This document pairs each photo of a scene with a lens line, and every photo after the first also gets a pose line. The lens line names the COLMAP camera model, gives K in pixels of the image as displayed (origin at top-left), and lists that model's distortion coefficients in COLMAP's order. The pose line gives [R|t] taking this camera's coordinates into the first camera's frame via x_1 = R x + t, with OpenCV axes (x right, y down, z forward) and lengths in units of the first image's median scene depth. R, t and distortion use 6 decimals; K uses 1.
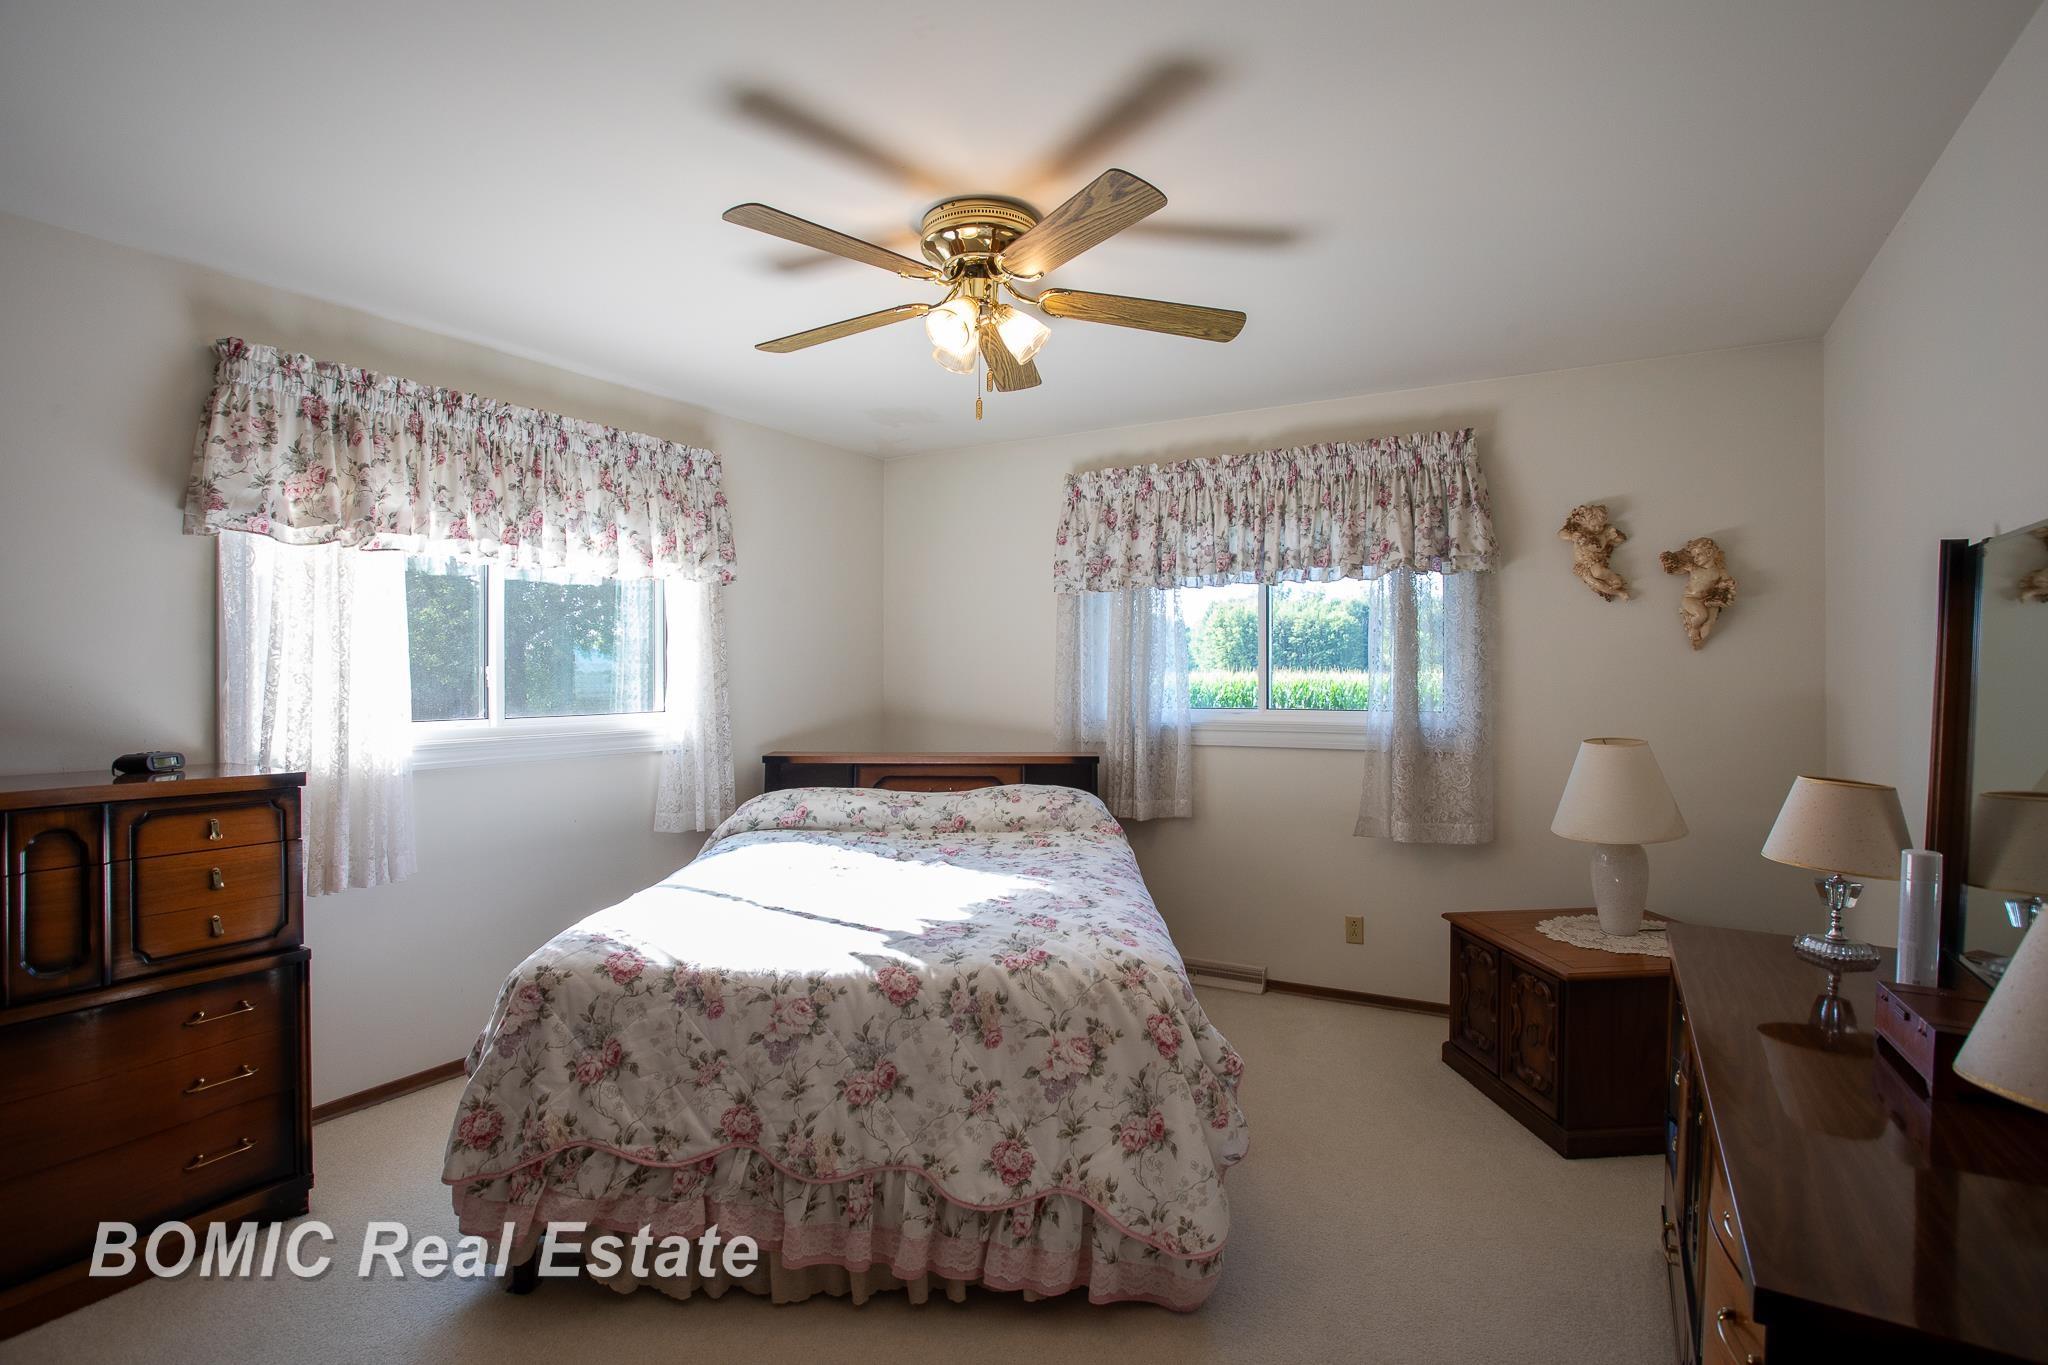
lens RADIAL K [[1001.7, 0, 1031.0], [0, 1001.7, 675.0], [0, 0, 1]] dist [-0.067086, 0.027524]
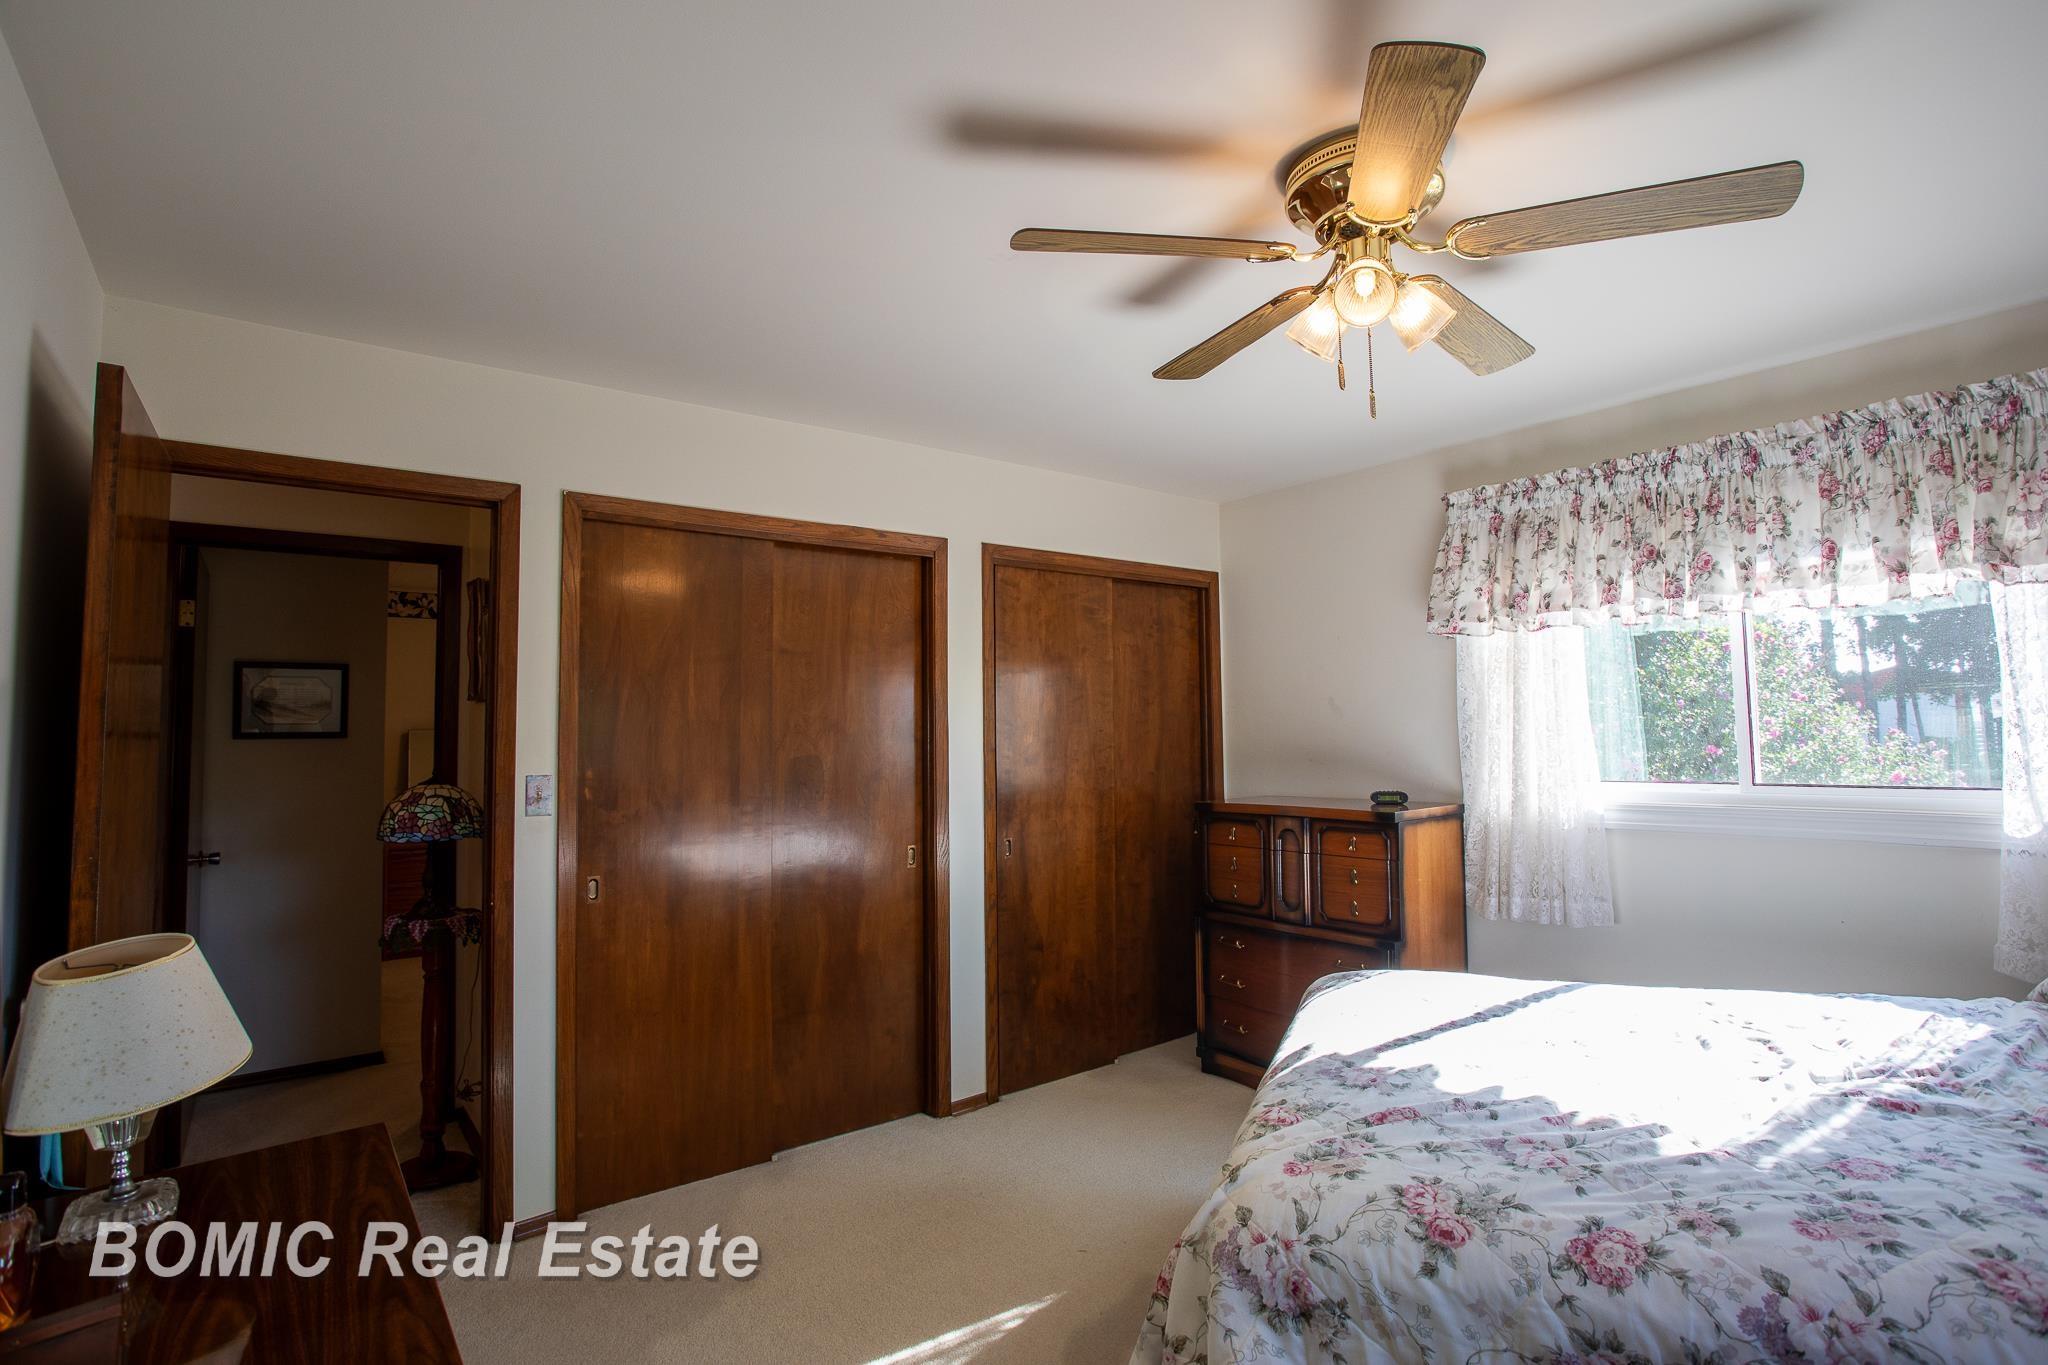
lens RADIAL K [[1001.7, 0, 1031.0], [0, 1001.7, 675.0], [0, 0, 1]] dist [-0.067086, 0.027524]
pose [[-0.359007, -0.050947, -0.931943, 0.585658], [0.015459, 0.998047, -0.060517, -0.012802], [0.933207, -0.036133, -0.357519, 0.806918]]
